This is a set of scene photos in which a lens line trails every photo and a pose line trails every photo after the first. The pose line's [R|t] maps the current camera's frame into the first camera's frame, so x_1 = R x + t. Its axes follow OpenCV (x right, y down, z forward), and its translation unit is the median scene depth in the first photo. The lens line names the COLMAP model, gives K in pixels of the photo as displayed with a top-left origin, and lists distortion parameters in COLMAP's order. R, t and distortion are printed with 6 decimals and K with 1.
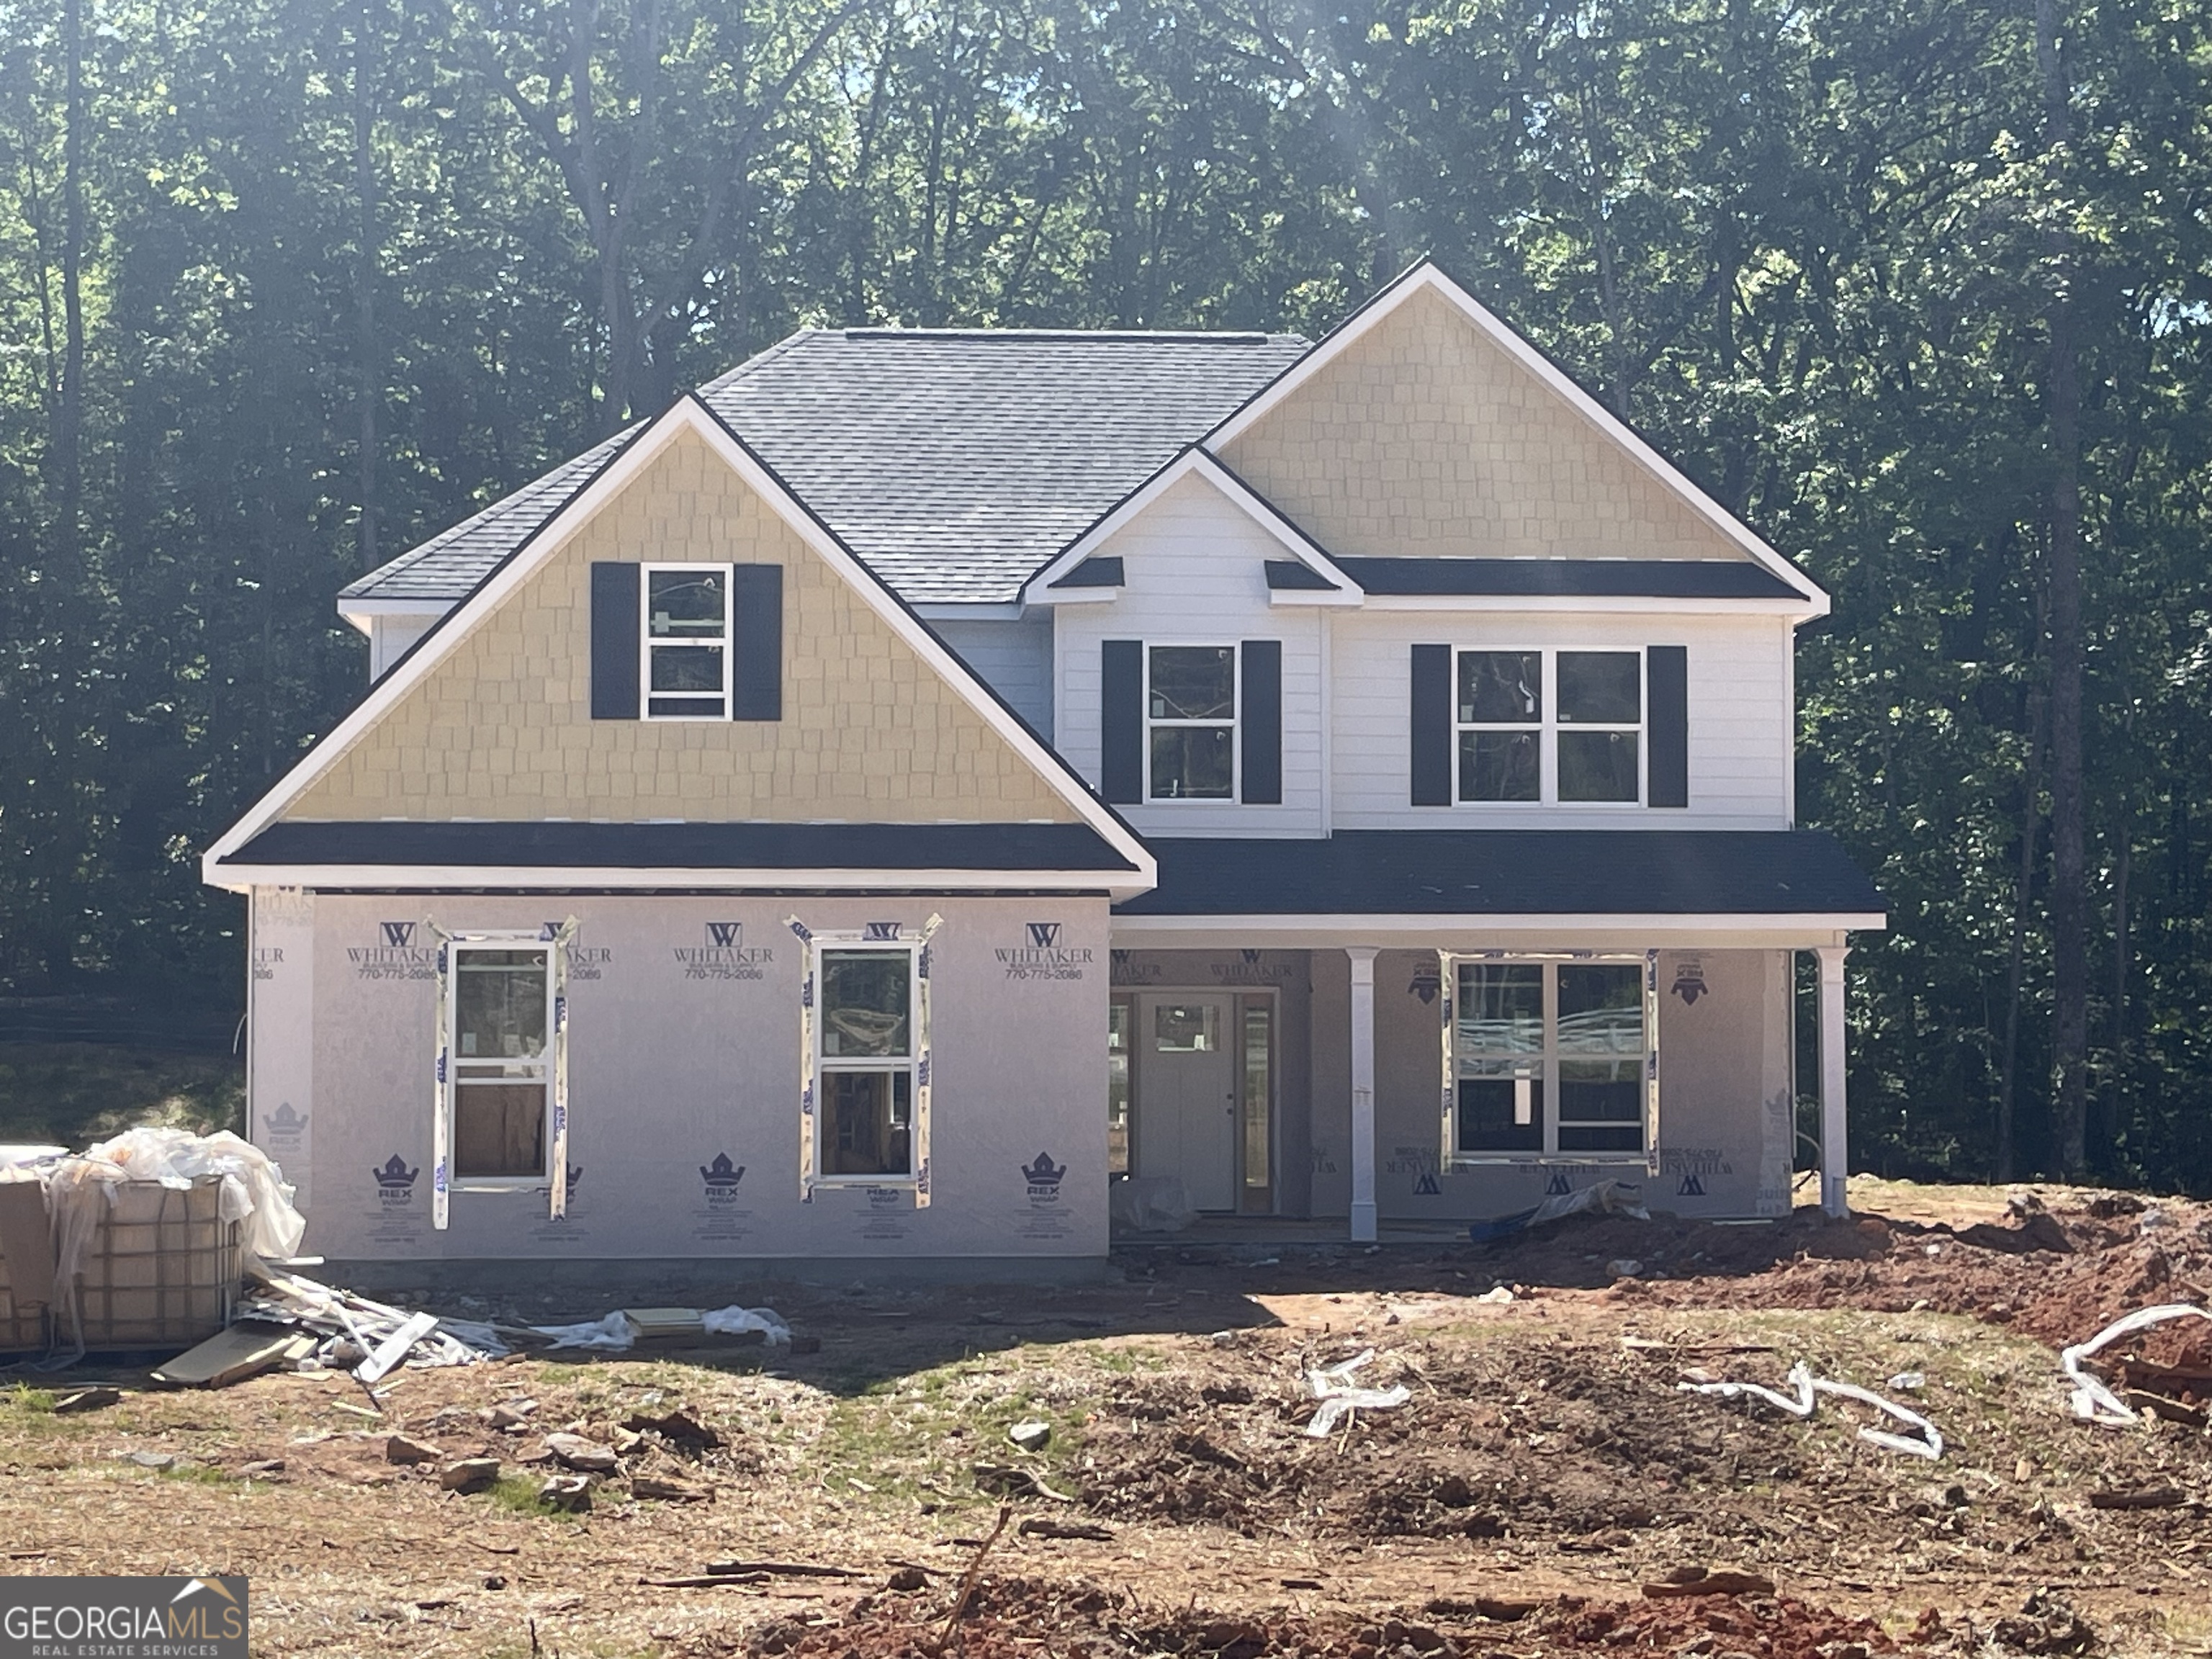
lens RADIAL K [[3894.4, 0, 1106.5], [0, 3894.4, 830.1], [0, 0, 1]] dist [0.095251, 0.000000]
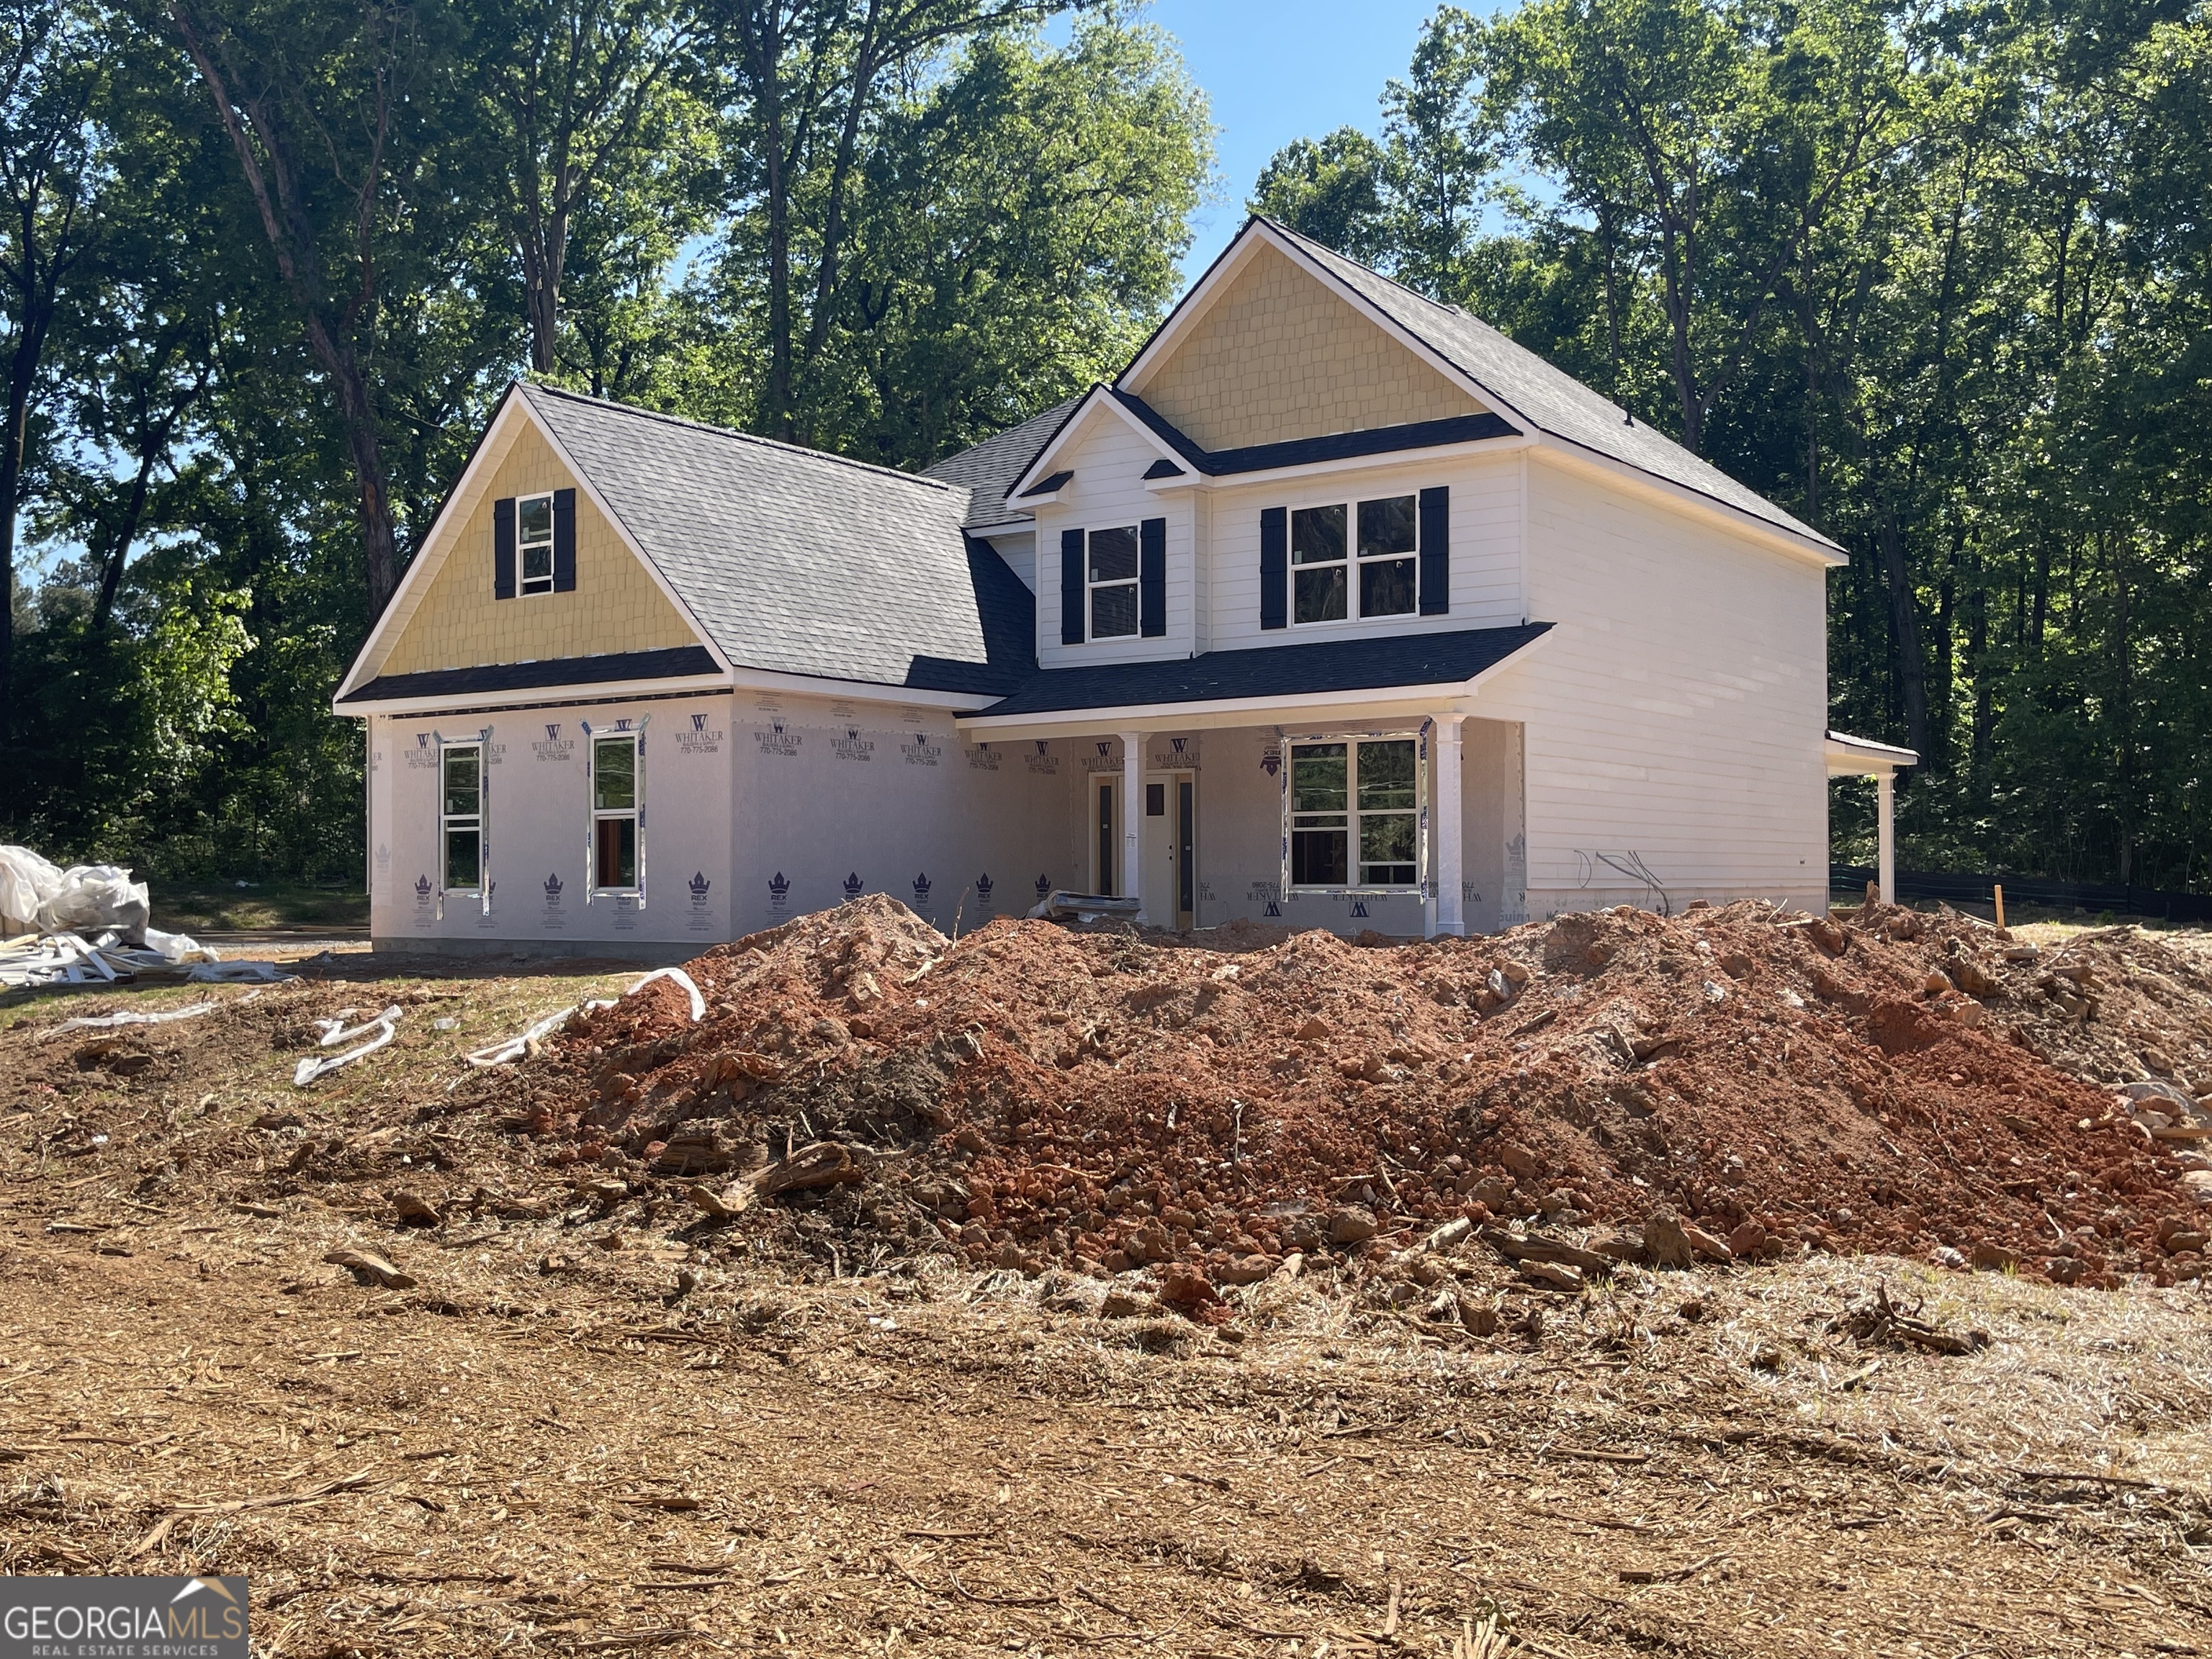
lens RADIAL K [[2058.9, 0, 1106.2], [0, 2058.9, 830.3], [0, 0, 1]] dist [0.087946, 0.000000]
pose [[0.782055, -0.019148, -0.622915, 0.484888], [0.037103, 0.999185, 0.015868, 0.050414], [0.622104, -0.035521, 0.782128, 0.408893]]
